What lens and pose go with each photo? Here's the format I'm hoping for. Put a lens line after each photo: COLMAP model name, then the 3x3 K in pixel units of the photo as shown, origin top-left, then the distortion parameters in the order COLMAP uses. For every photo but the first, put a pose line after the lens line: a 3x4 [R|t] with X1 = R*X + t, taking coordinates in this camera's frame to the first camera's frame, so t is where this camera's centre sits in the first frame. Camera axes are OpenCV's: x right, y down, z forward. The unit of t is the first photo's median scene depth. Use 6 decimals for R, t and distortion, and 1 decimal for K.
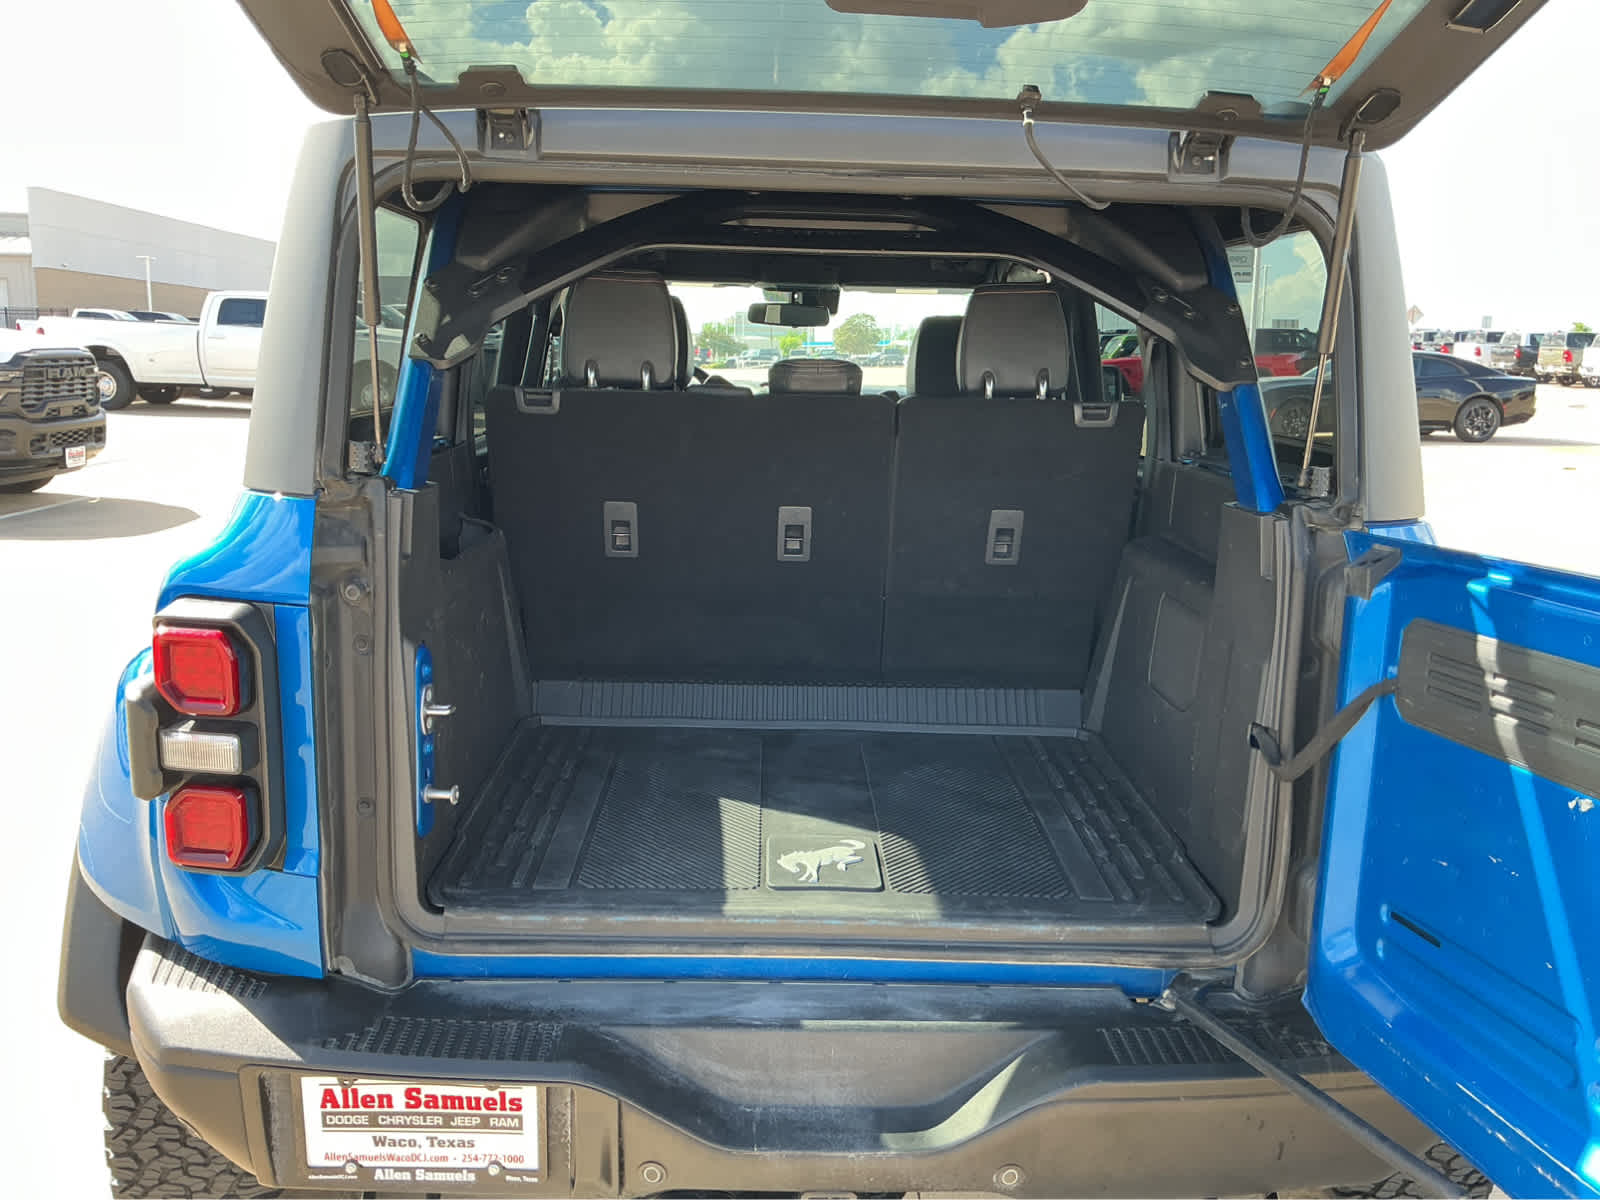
lens RADIAL K [[1312.2, 0, 792.0], [0, 1312.2, 604.7], [0, 0, 1]] dist [0.018200, -0.021671]
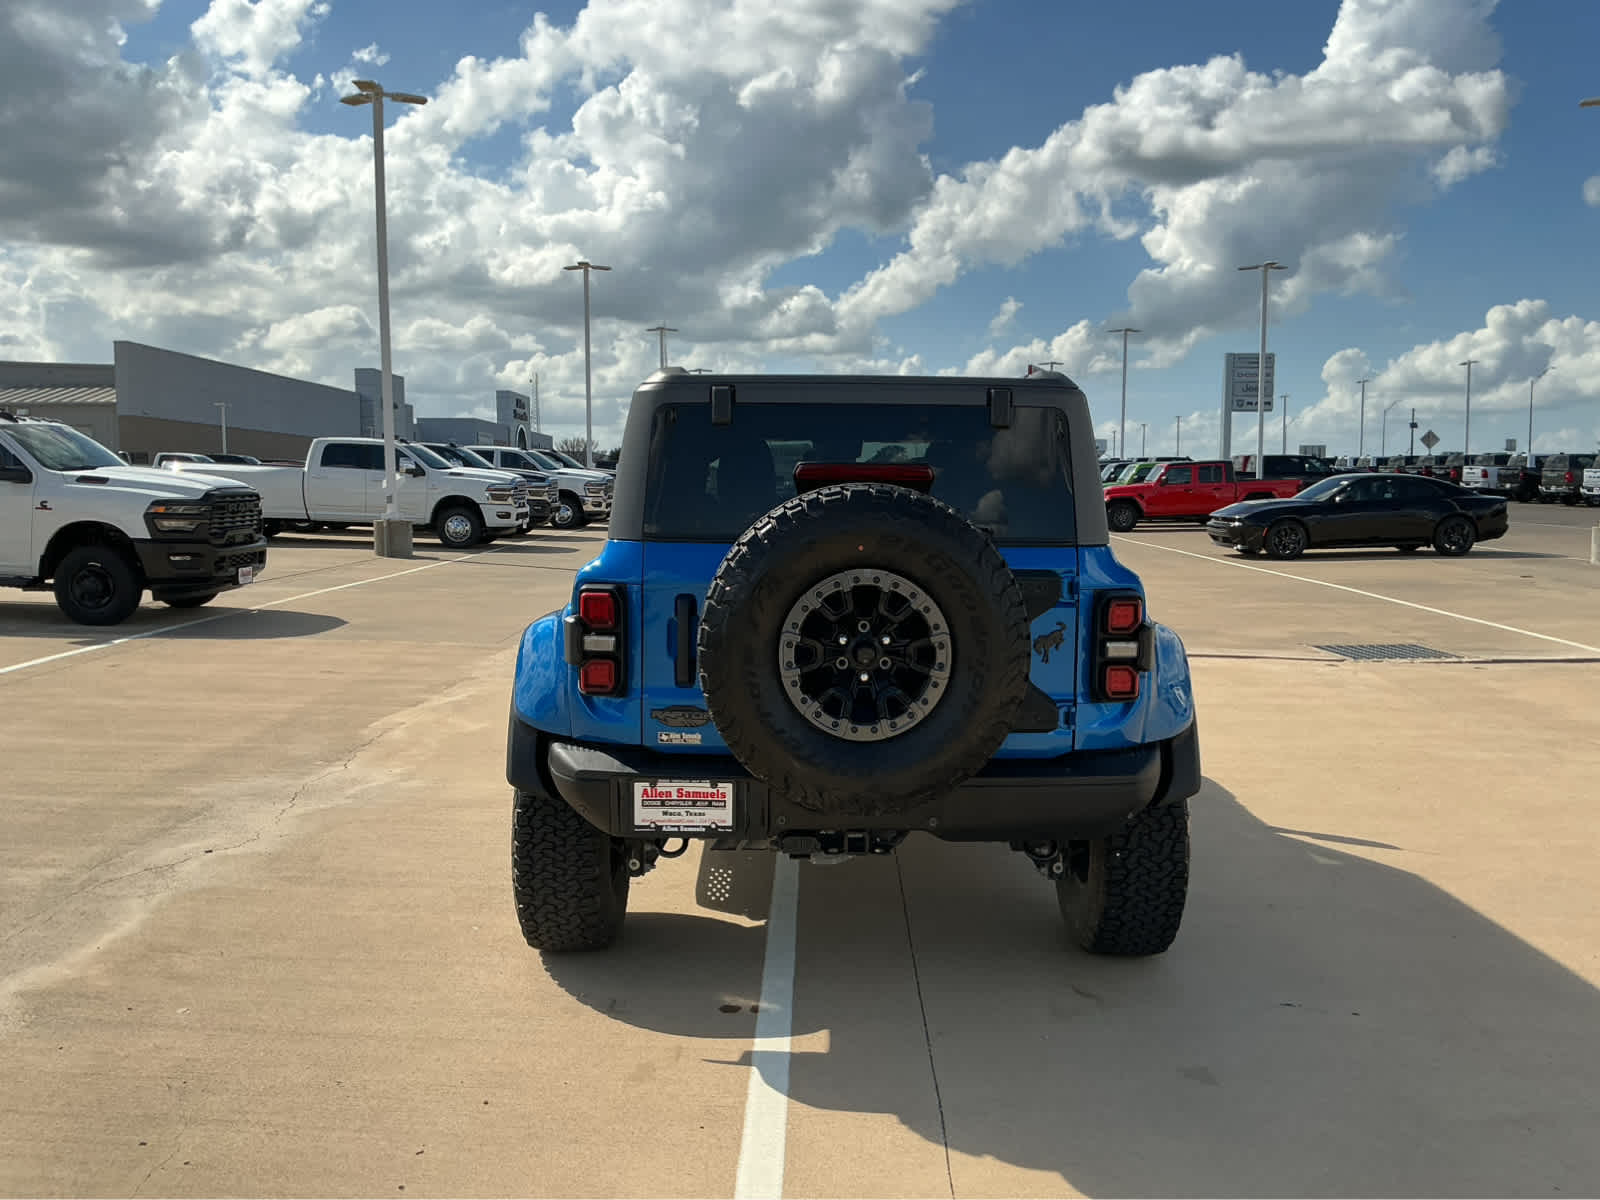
lens RADIAL K [[1330.2, 0, 799.6], [0, 1330.2, 634.7], [0, 0, 1]] dist [0.075093, -0.132531]
pose [[0.999703, -0.011377, -0.021545, -0.001598], [0.009657, 0.996883, -0.078297, 0.024658], [0.022368, 0.078066, 0.996697, -0.123116]]
